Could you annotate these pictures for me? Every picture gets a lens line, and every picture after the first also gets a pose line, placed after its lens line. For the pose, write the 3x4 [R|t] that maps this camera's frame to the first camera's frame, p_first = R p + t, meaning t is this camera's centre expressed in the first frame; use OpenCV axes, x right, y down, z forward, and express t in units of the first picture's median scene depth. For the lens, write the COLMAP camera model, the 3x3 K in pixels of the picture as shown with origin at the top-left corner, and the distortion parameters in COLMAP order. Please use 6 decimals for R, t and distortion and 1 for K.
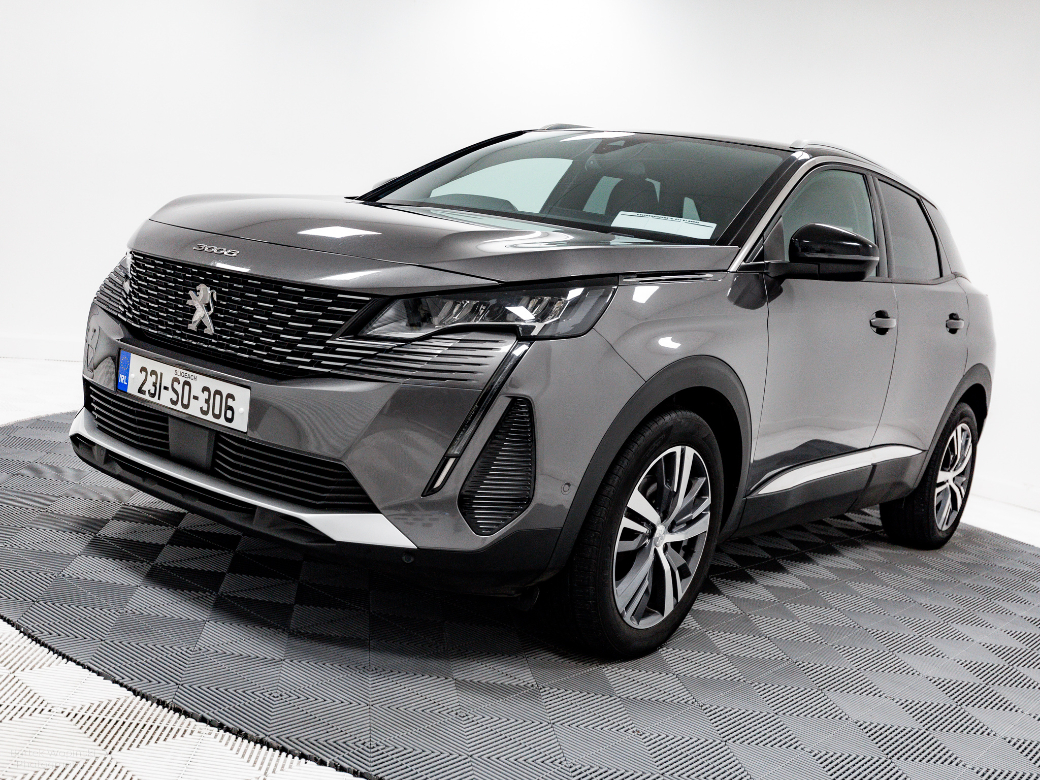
lens RADIAL K [[1128.7, 0, 516.7], [0, 1128.7, 349.1], [0, 0, 1]] dist [0.017041, 0.003439]
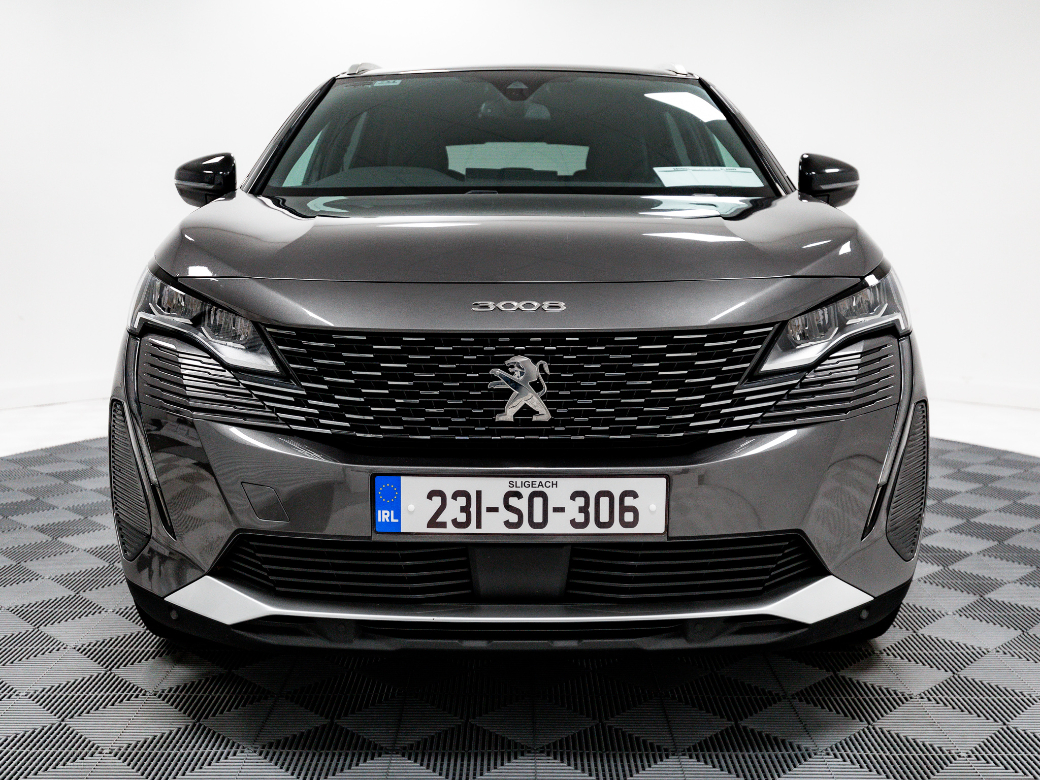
lens RADIAL K [[1128.7, 0, 516.7], [0, 1128.7, 349.1], [0, 0, 1]] dist [0.017041, 0.003439]
pose [[0.789814, -0.225927, 0.570220, -0.694034], [0.172196, 0.973974, 0.147388, -0.169602], [-0.588678, -0.018220, 0.808162, 0.423337]]
